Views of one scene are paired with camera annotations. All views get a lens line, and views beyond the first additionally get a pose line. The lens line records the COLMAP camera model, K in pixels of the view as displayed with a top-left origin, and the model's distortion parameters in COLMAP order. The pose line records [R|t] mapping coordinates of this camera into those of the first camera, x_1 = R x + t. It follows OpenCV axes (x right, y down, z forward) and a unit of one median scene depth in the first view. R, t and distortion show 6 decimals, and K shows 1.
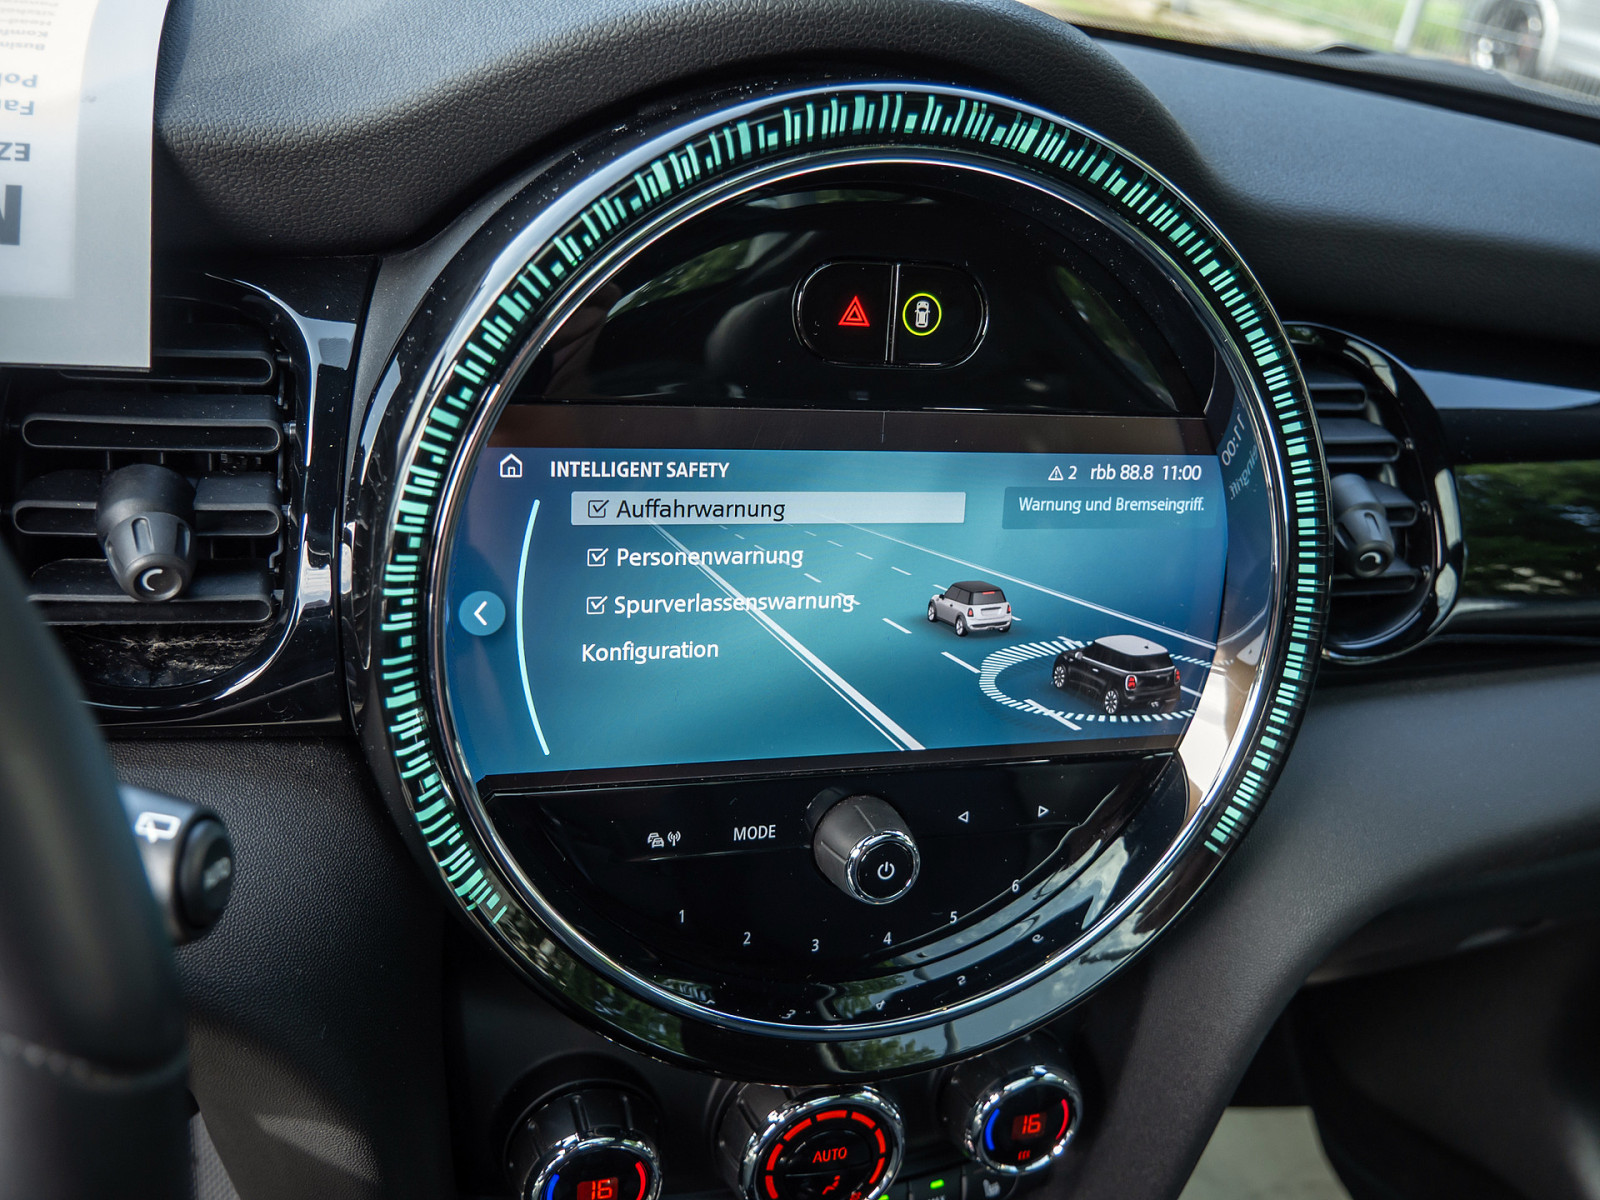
lens RADIAL K [[1427.1, 0, 808.8], [0, 1427.1, 593.0], [0, 0, 1]] dist [-0.033372, 0.017853]
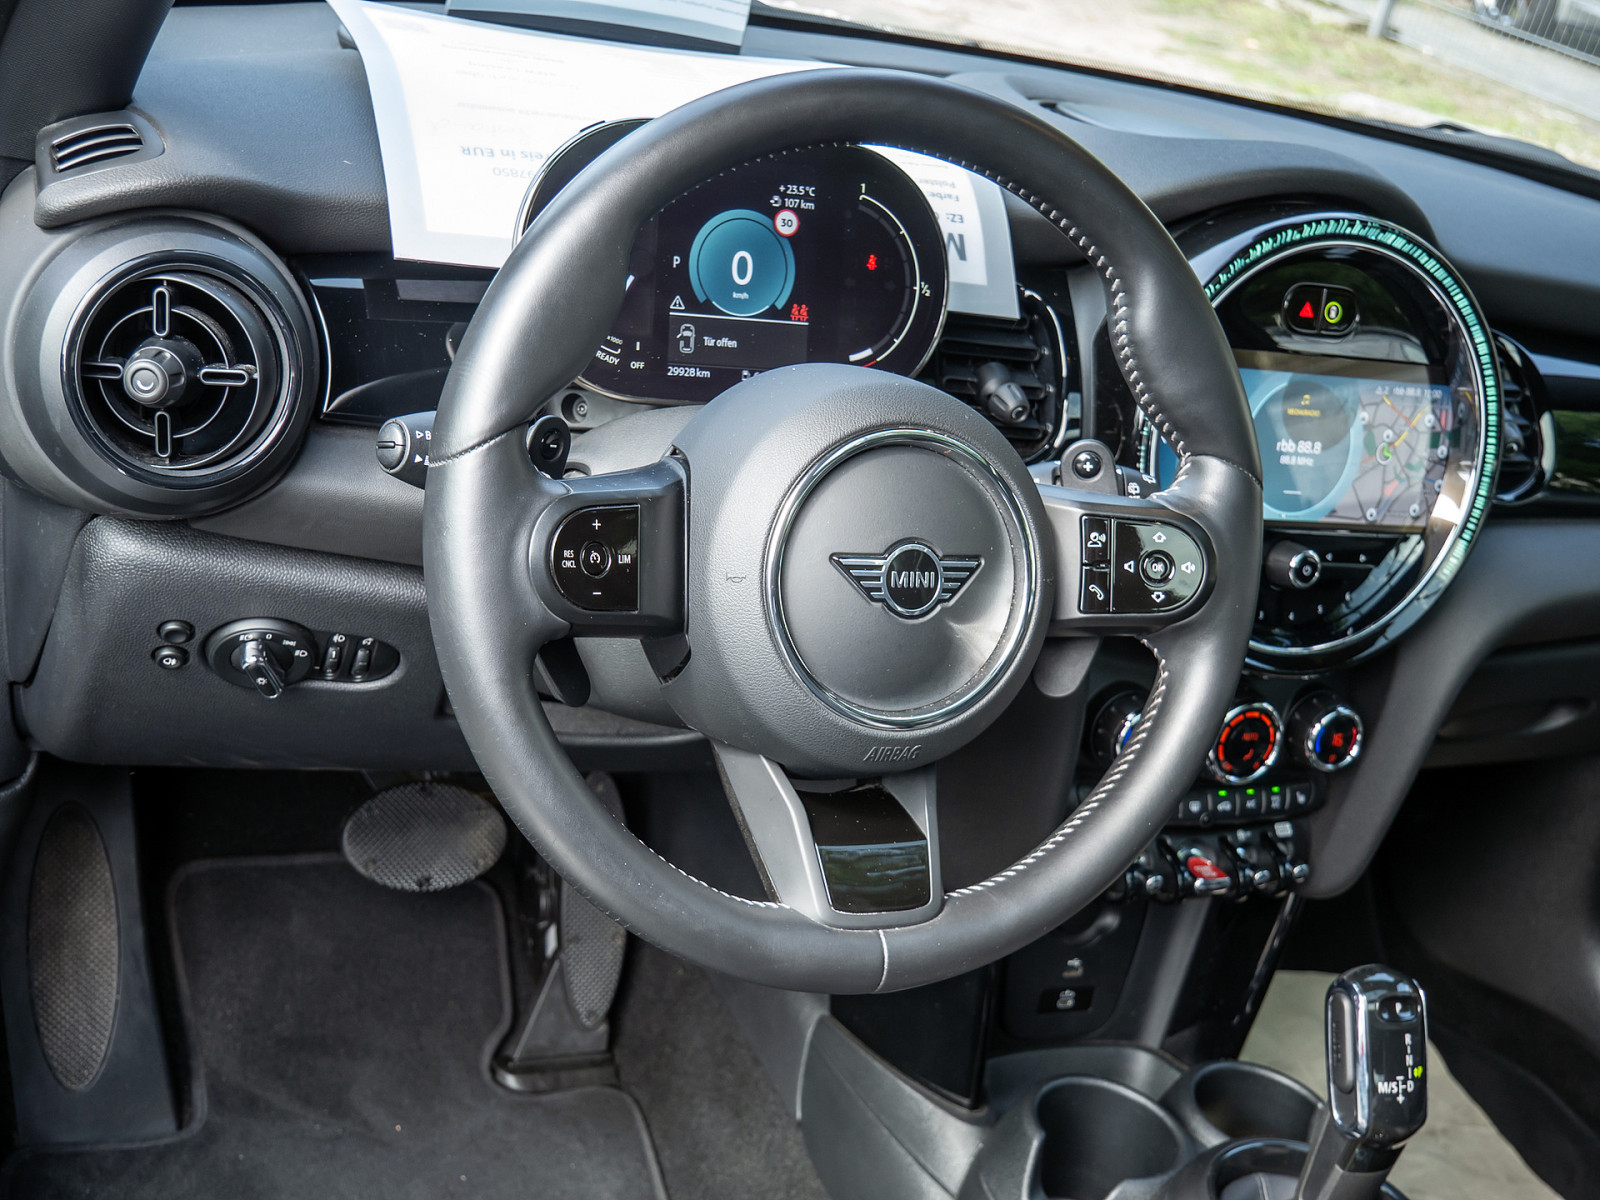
lens RADIAL K [[1958.1, 0, 849.9], [0, 1958.1, 580.6], [0, 0, 1]] dist [-0.009369, 0.000000]
pose [[0.991057, 0.032271, 0.129478, -1.036830], [-0.026055, 0.998438, -0.049422, 0.386808], [-0.130871, 0.045606, 0.990350, -1.870966]]
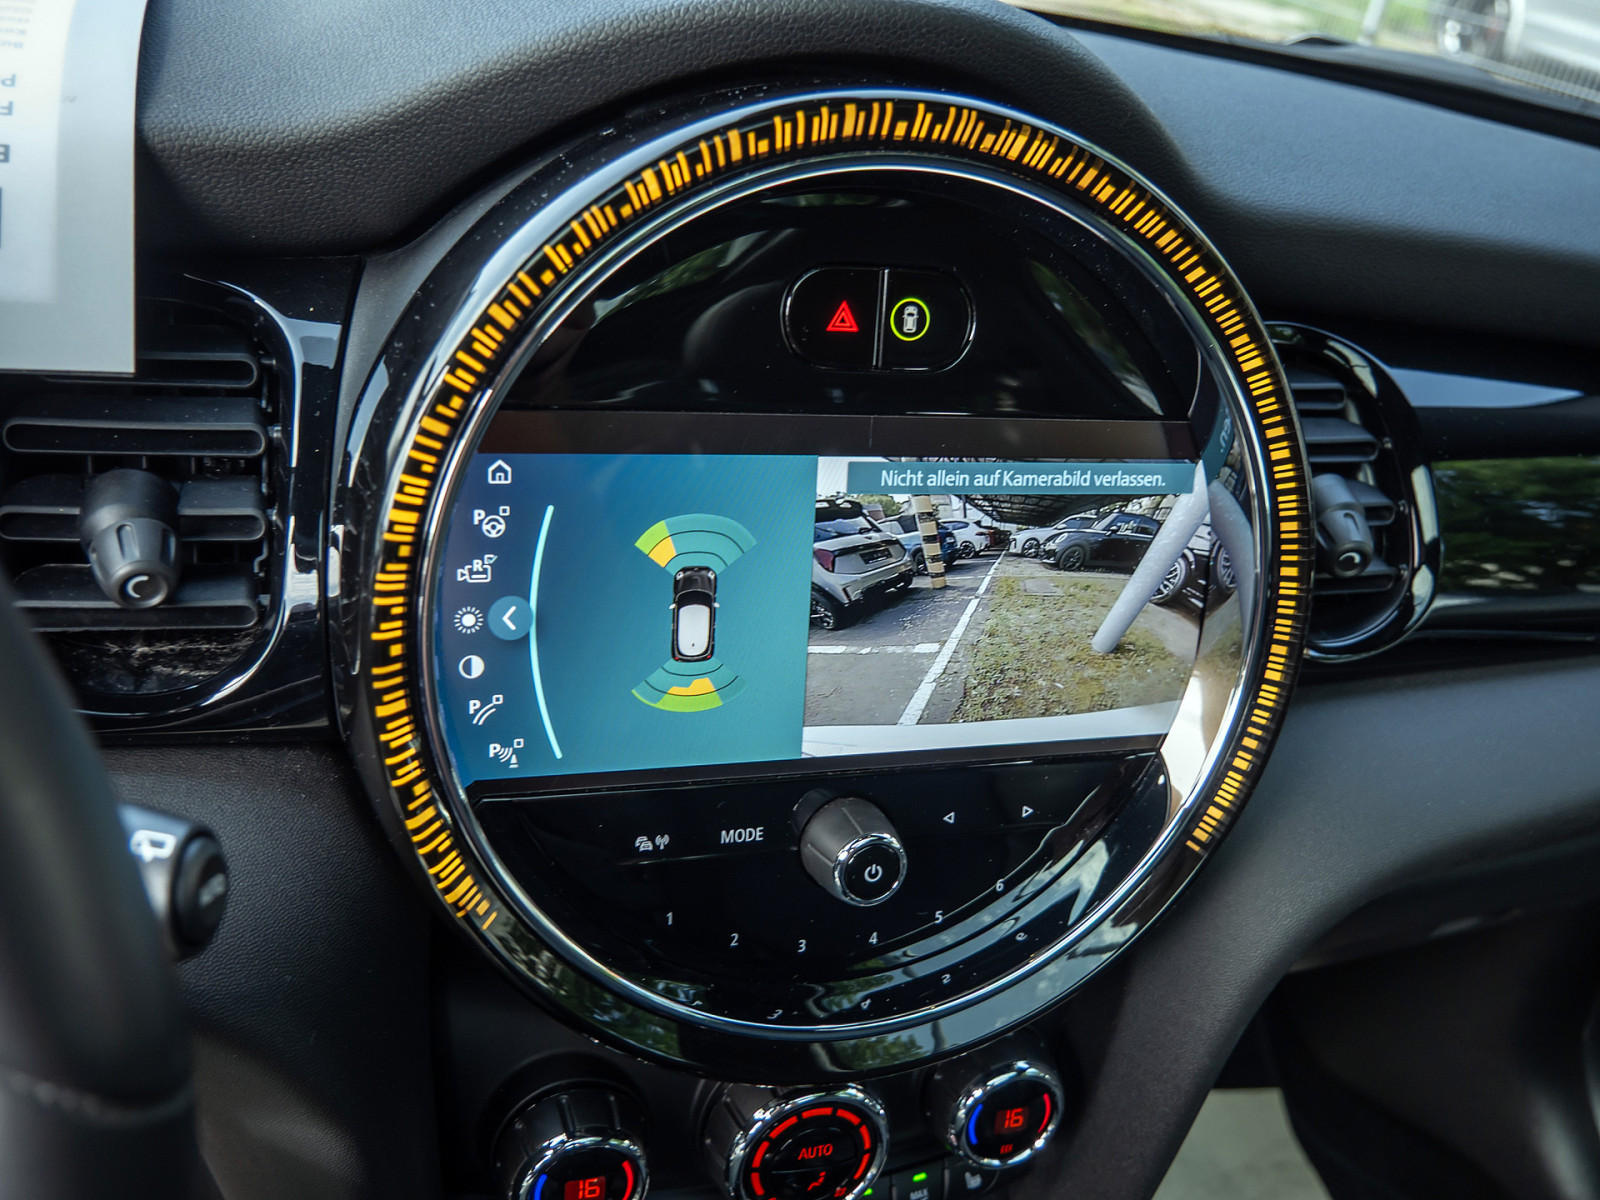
lens RADIAL K [[1427.1, 0, 808.4], [0, 1427.1, 591.8], [0, 0, 1]] dist [-0.033372, 0.017853]
pose [[0.999782, -0.000212, 0.020890, -0.012895], [-0.000075, 0.999906, 0.013744, -0.017986], [-0.020891, -0.013742, 0.999687, -0.002422]]
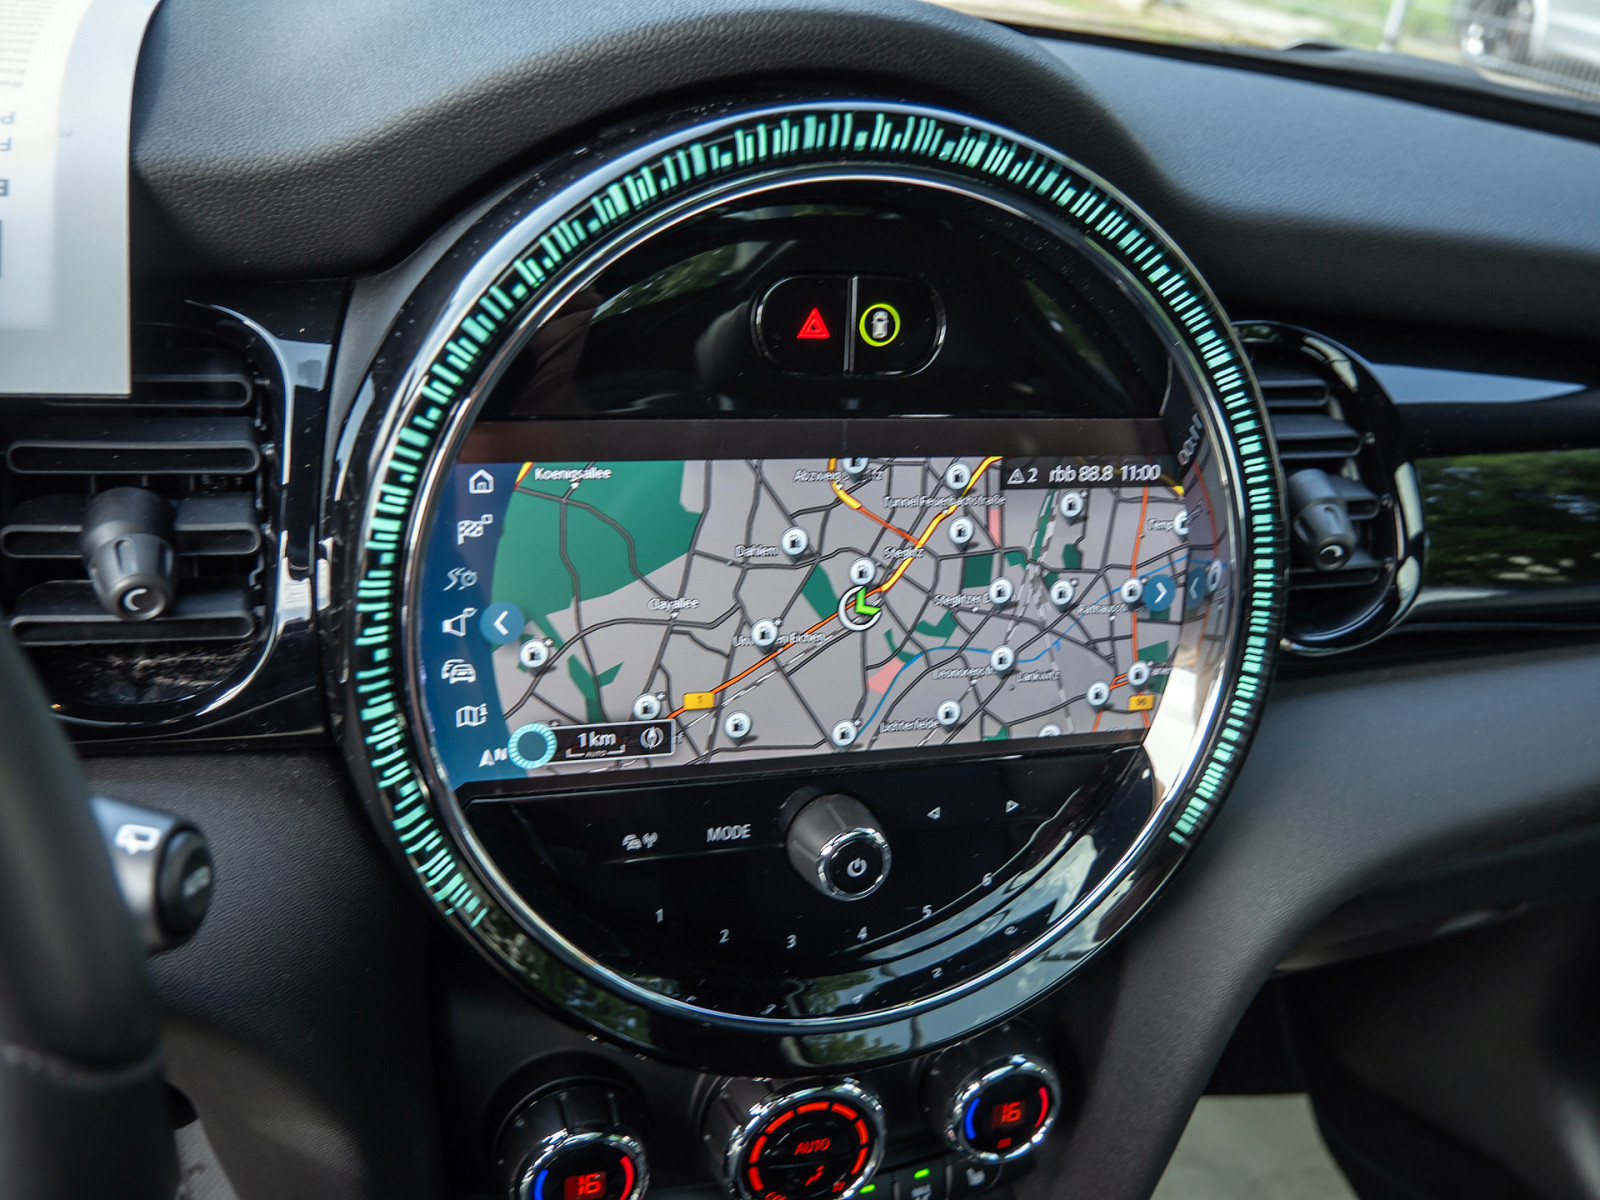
lens RADIAL K [[1427.1, 0, 807.8], [0, 1427.1, 592.2], [0, 0, 1]] dist [-0.033372, 0.017853]
pose [[0.999770, -0.021317, -0.002467, 0.026251], [0.021316, 0.999773, -0.000547, -0.003450], [0.002478, 0.000494, 0.999997, -0.027357]]
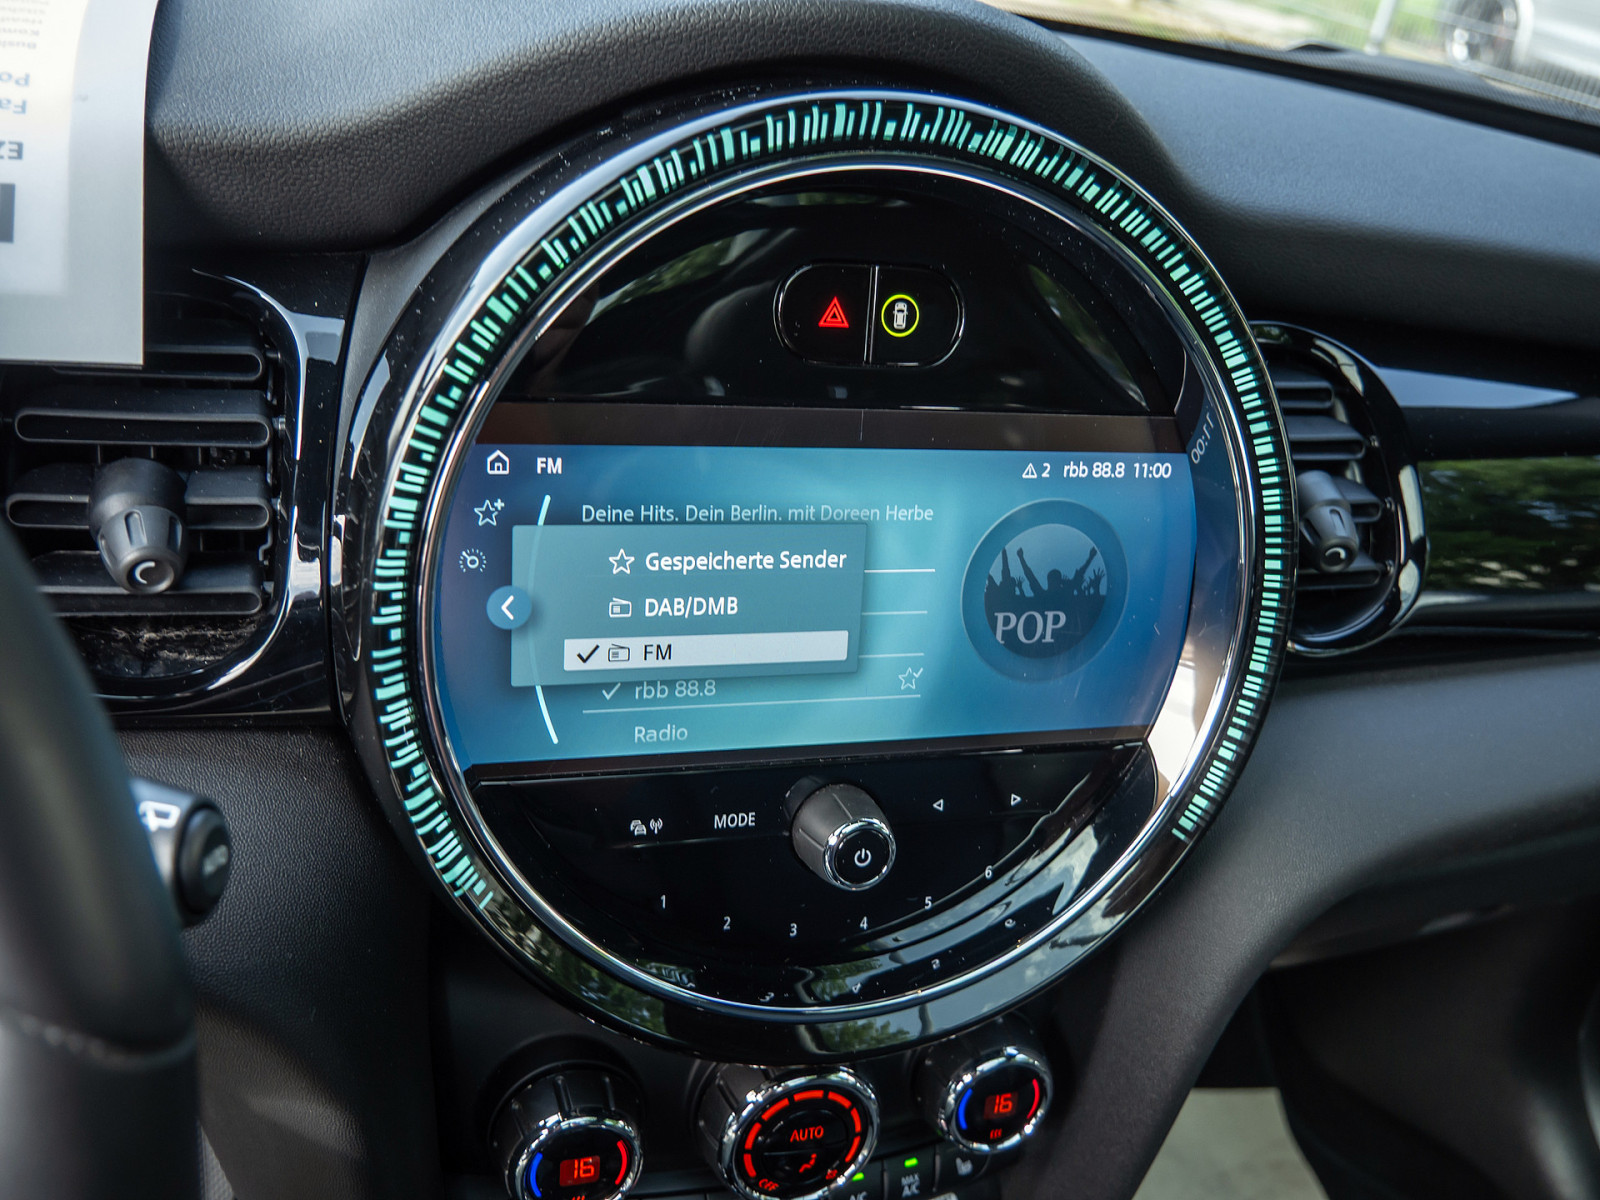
lens RADIAL K [[1427.1, 0, 809.5], [0, 1427.1, 591.9], [0, 0, 1]] dist [-0.033372, 0.017853]
pose [[0.999847, 0.003564, 0.017099, -0.002449], [-0.003729, 0.999947, 0.009618, -0.006512], [-0.017063, -0.009680, 0.999808, -0.025249]]
